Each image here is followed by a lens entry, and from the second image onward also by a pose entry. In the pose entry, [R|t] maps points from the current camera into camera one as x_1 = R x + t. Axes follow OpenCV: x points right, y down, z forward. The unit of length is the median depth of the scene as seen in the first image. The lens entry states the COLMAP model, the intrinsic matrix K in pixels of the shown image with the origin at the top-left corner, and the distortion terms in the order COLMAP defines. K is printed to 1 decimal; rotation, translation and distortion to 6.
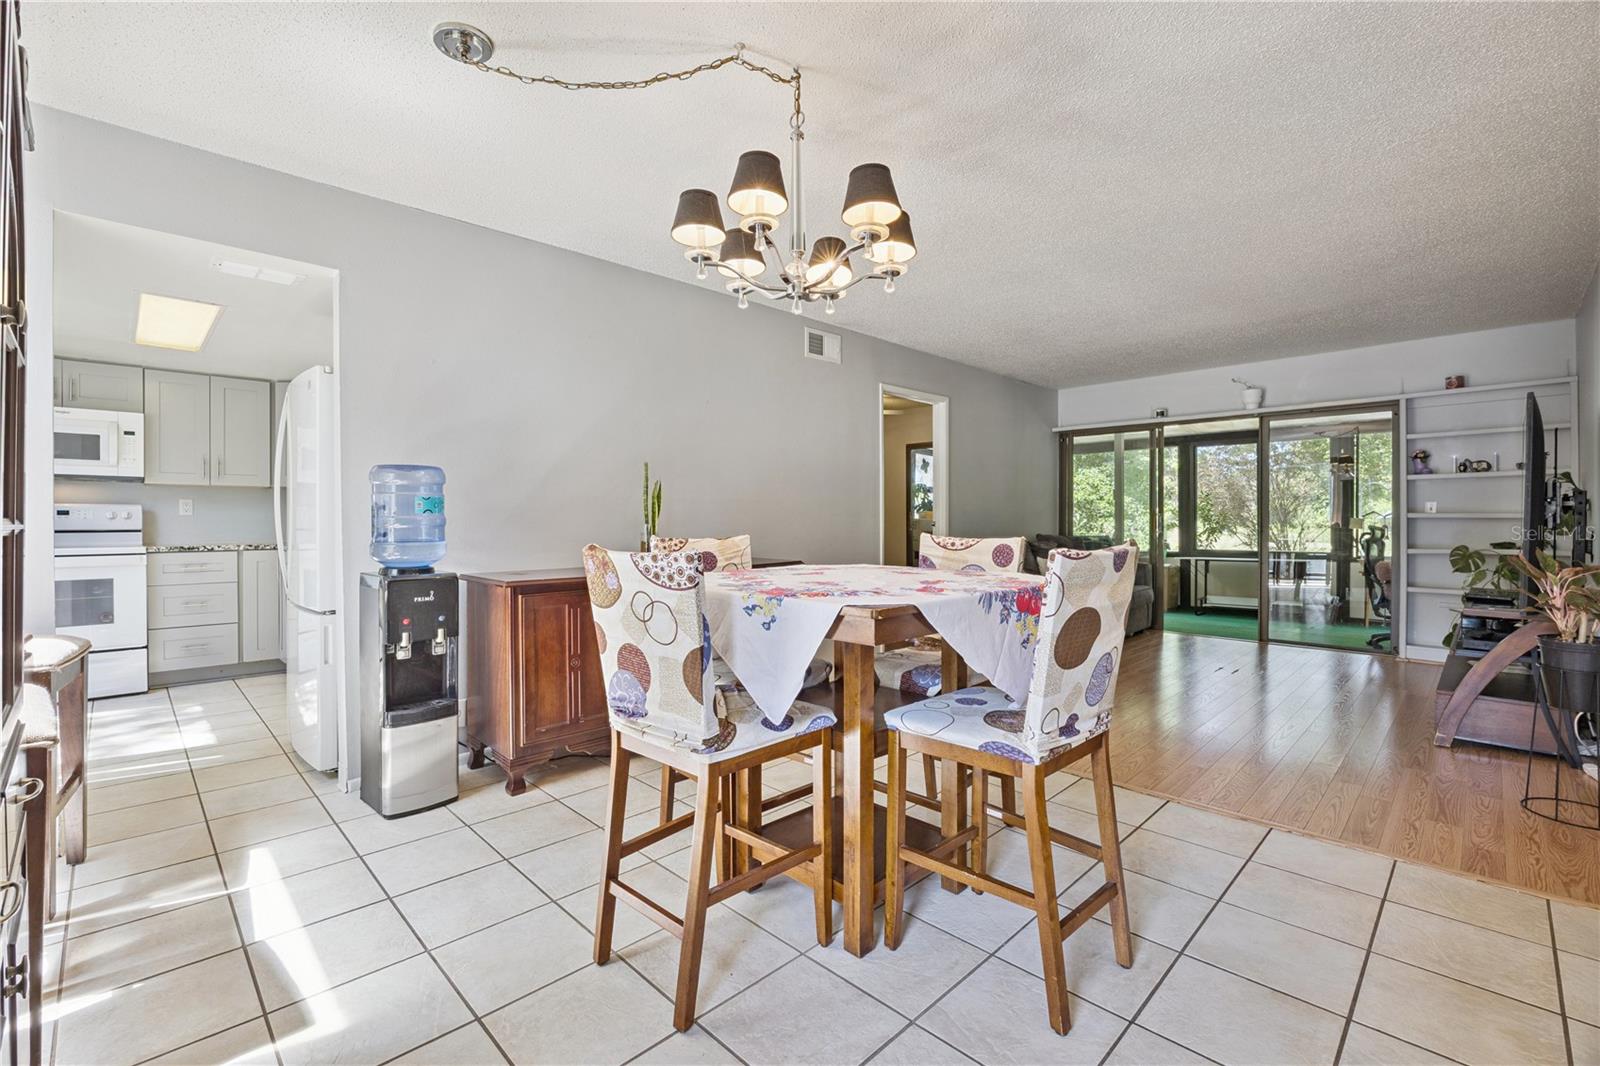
lens RADIAL K [[701.6, 0, 795.5], [0, 701.6, 518.2], [0, 0, 1]] dist [-0.000180, -0.008224]
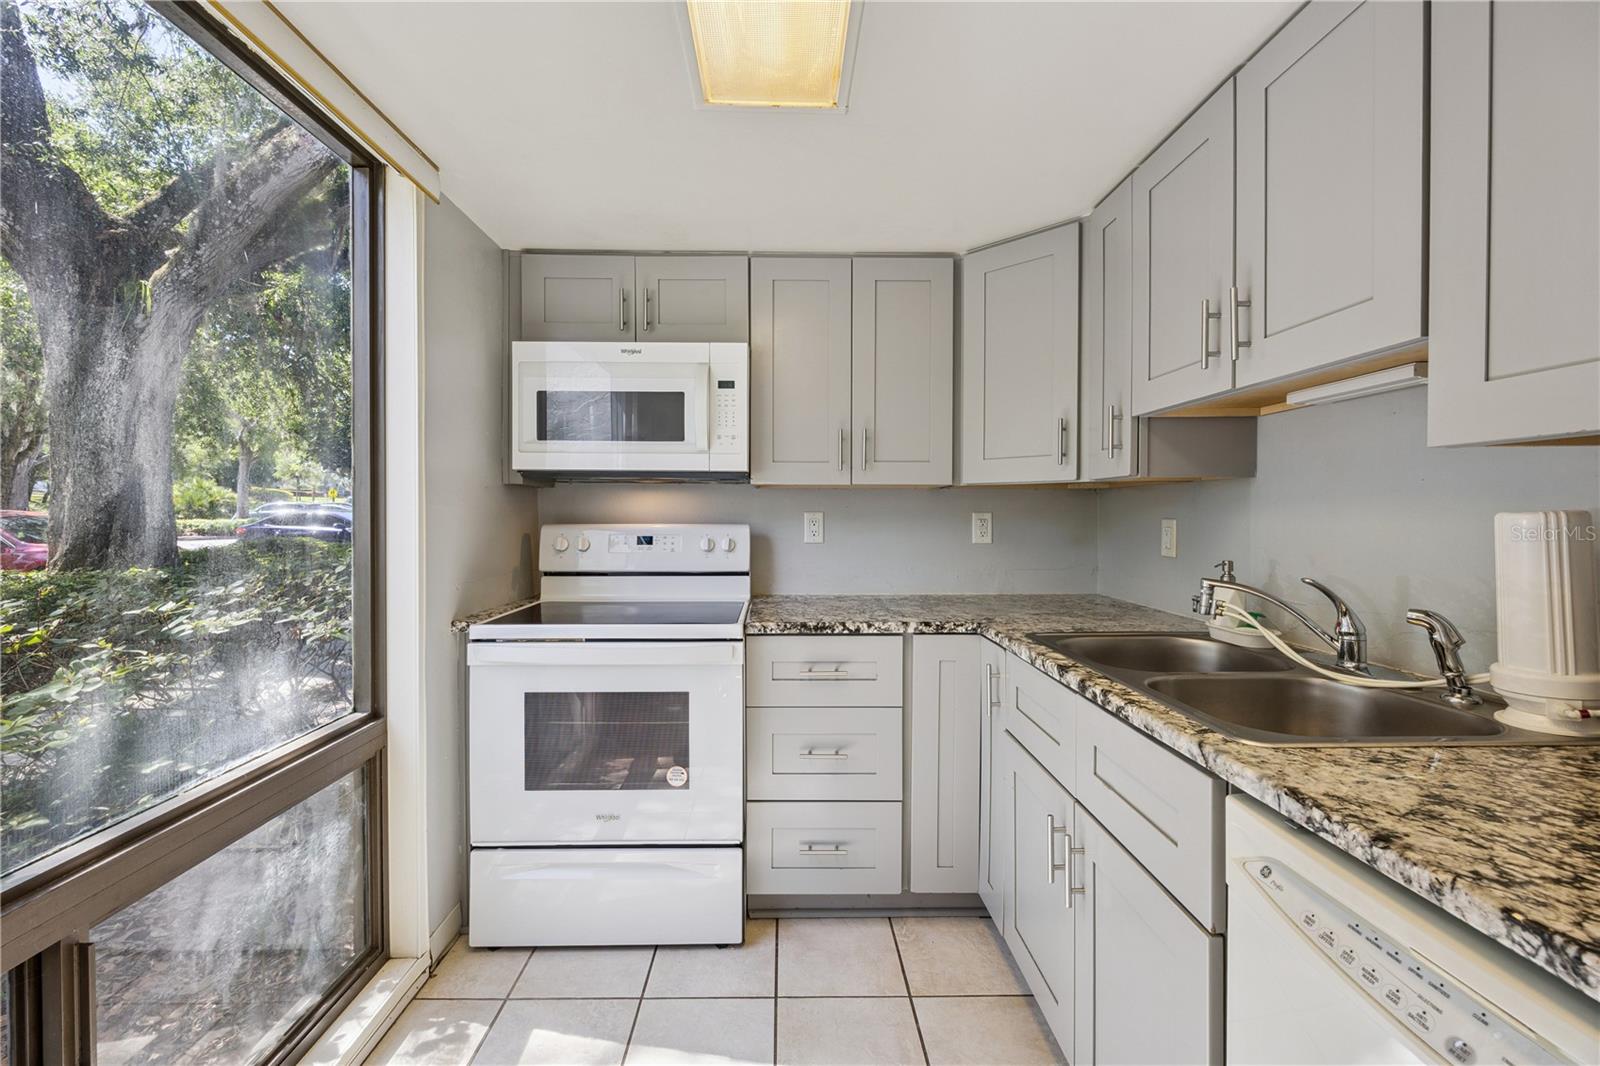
lens RADIAL K [[677.7, 0, 792.7], [0, 677.7, 513.0], [0, 0, 1]] dist [-0.001592, -0.000102]
pose [[0.722025, 0.005893, -0.691842, -0.579548], [-0.004902, 0.999982, 0.003401, -0.031084], [0.691850, 0.000936, 0.722041, 0.676308]]
